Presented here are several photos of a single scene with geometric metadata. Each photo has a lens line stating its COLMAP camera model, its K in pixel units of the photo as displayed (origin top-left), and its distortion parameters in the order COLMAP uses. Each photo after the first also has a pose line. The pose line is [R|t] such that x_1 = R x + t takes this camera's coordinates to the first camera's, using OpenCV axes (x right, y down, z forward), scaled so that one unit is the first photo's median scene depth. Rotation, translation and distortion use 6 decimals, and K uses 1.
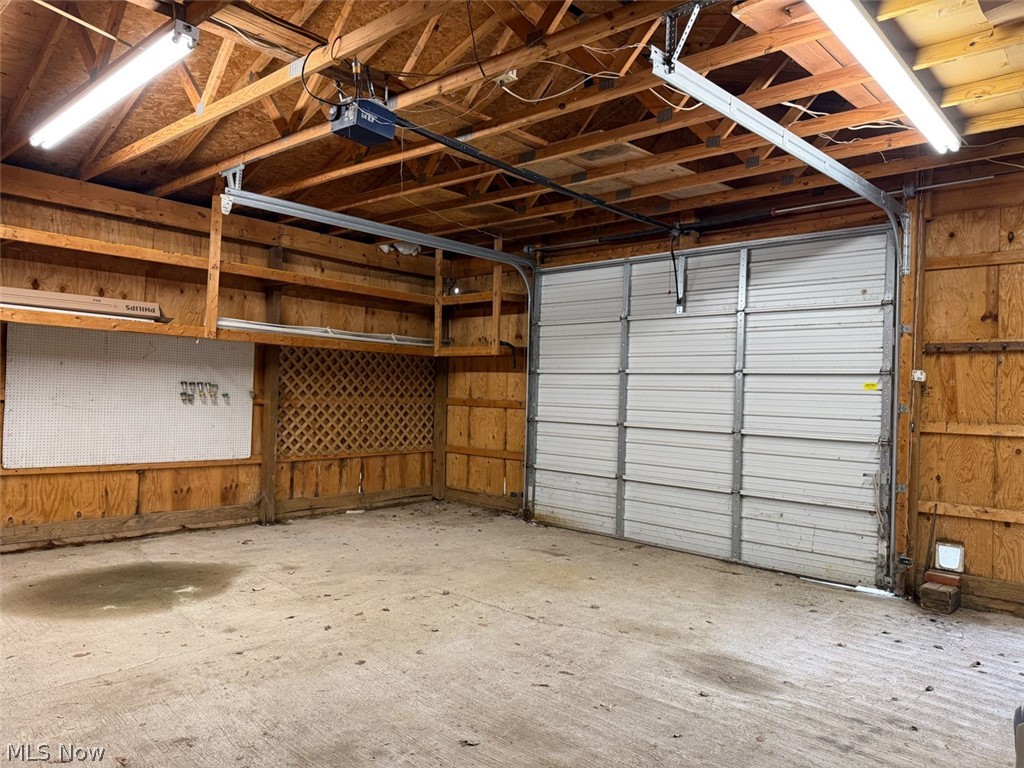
lens RADIAL K [[720.0, 0, 513.7], [0, 720.0, 381.6], [0, 0, 1]] dist [0.130007, -0.188844]
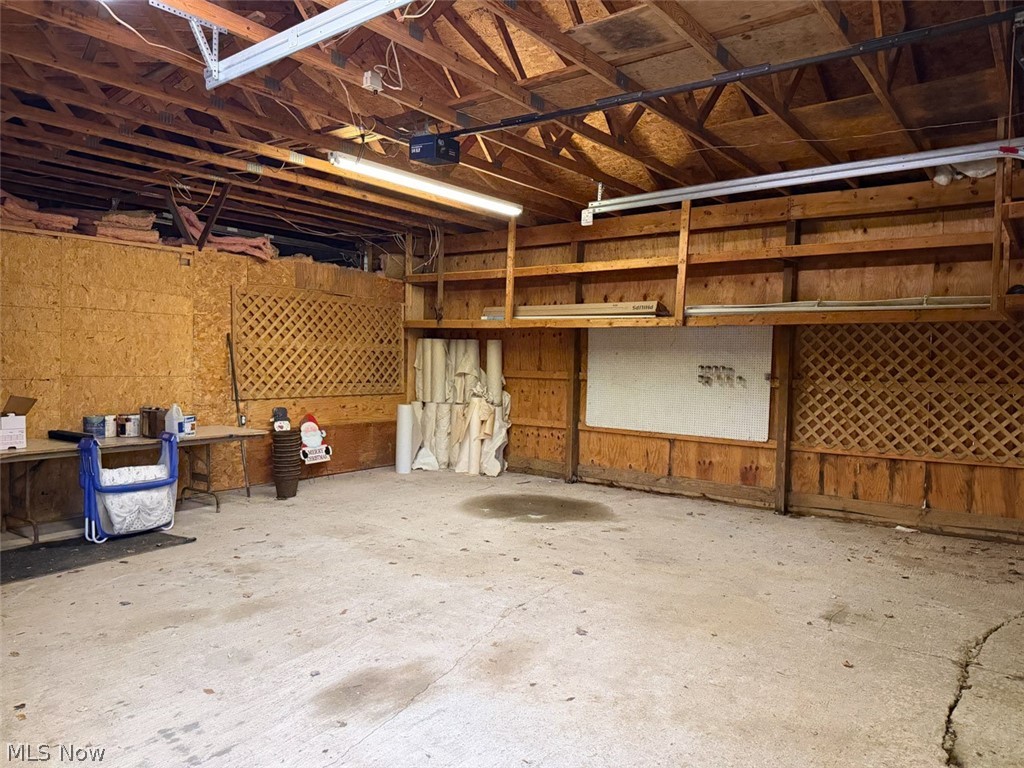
lens RADIAL K [[720.0, 0, 513.7], [0, 720.0, 381.6], [0, 0, 1]] dist [0.130007, -0.188844]
pose [[0.094827, -0.003554, -0.995487, 0.682220], [-0.004042, 0.999984, -0.003955, 0.032483], [0.995486, 0.004399, 0.094811, 0.653603]]
